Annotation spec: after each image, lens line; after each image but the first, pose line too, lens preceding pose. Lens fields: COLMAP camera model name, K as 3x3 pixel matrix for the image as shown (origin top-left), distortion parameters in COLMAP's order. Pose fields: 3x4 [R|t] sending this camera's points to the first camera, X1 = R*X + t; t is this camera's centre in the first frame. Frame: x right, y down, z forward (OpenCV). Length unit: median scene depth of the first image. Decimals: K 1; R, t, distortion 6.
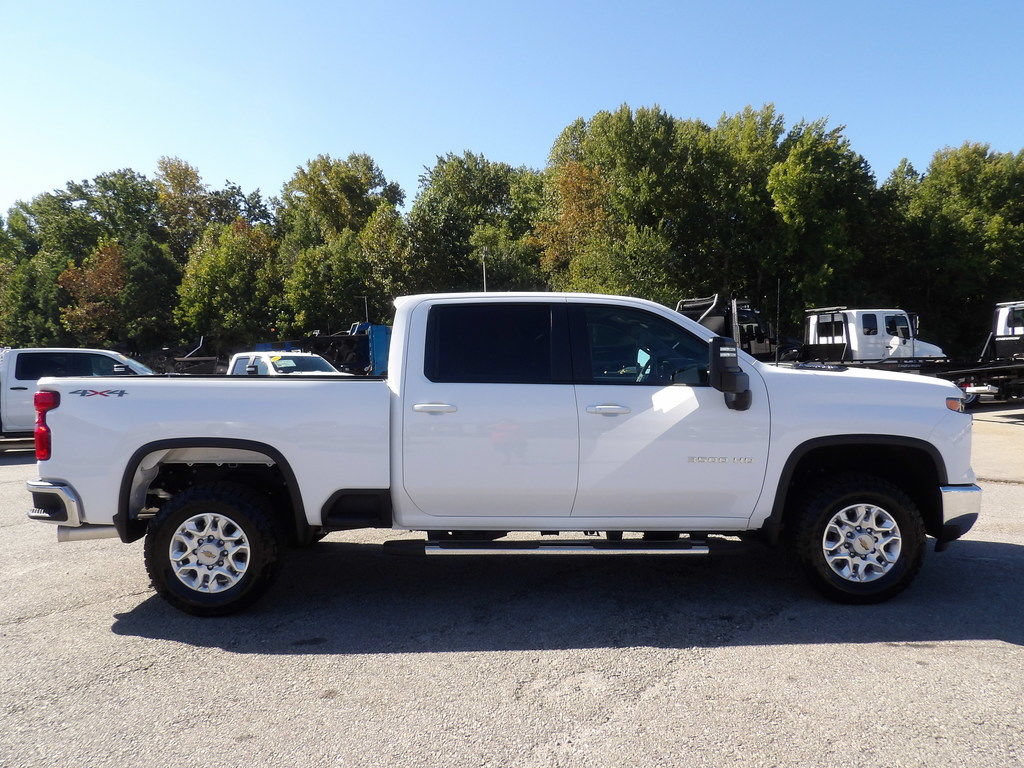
lens RADIAL K [[736.3, 0, 514.7], [0, 736.3, 383.7], [0, 0, 1]] dist [-0.035996, 0.046144]
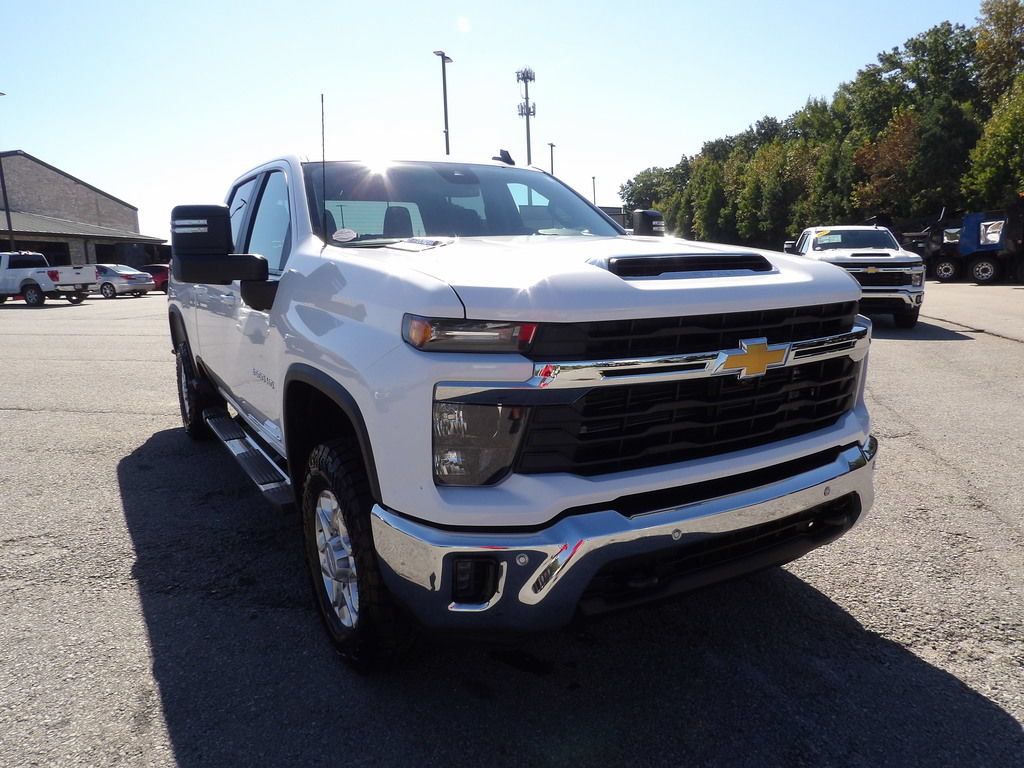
lens RADIAL K [[736.3, 0, 514.7], [0, 736.3, 383.7], [0, 0, 1]] dist [-0.035996, 0.046144]
pose [[0.496596, 0.150280, -0.854873, 0.071369], [-0.005602, 0.985432, 0.169978, -0.000979], [0.867964, -0.079621, 0.490204, 0.060091]]
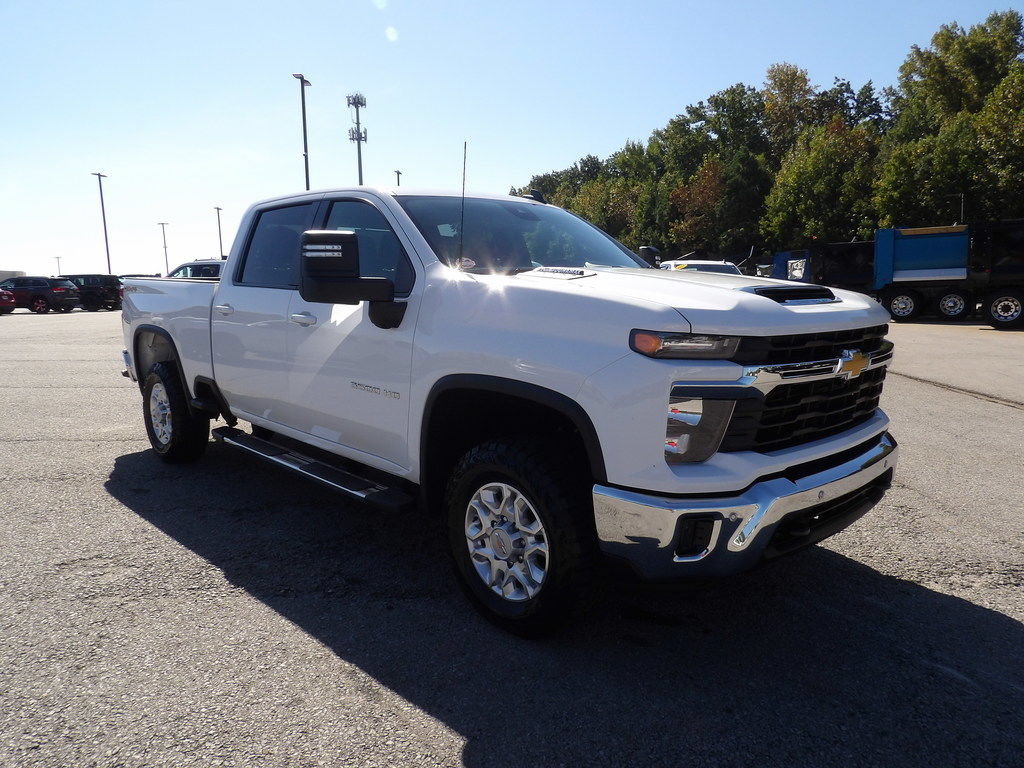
lens RADIAL K [[736.3, 0, 514.7], [0, 736.3, 383.7], [0, 0, 1]] dist [-0.035996, 0.046144]
pose [[0.682294, 0.113284, -0.722248, 0.066567], [-0.025292, 0.990988, 0.131543, -0.000731], [0.730640, -0.071484, 0.679010, 0.040104]]
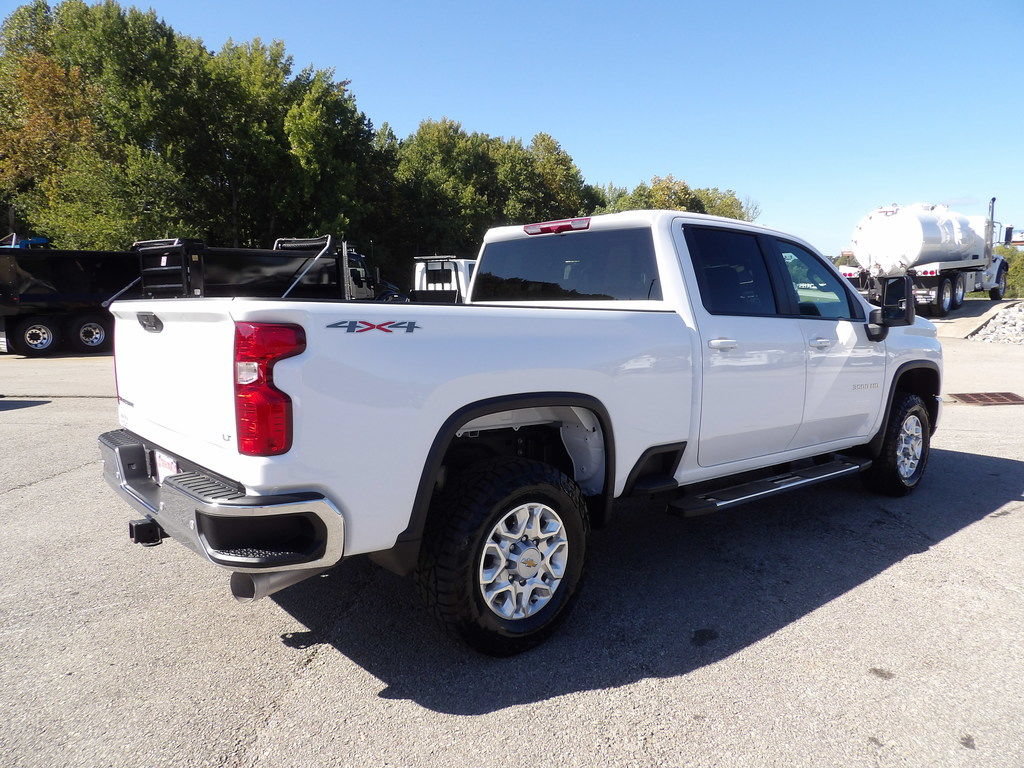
lens RADIAL K [[736.3, 0, 514.7], [0, 736.3, 383.7], [0, 0, 1]] dist [-0.035996, 0.046144]
pose [[0.763232, -0.050005, 0.644187, -0.059788], [0.003523, 0.997308, 0.073242, 0.001087], [-0.646115, -0.053631, 0.761353, 0.034401]]
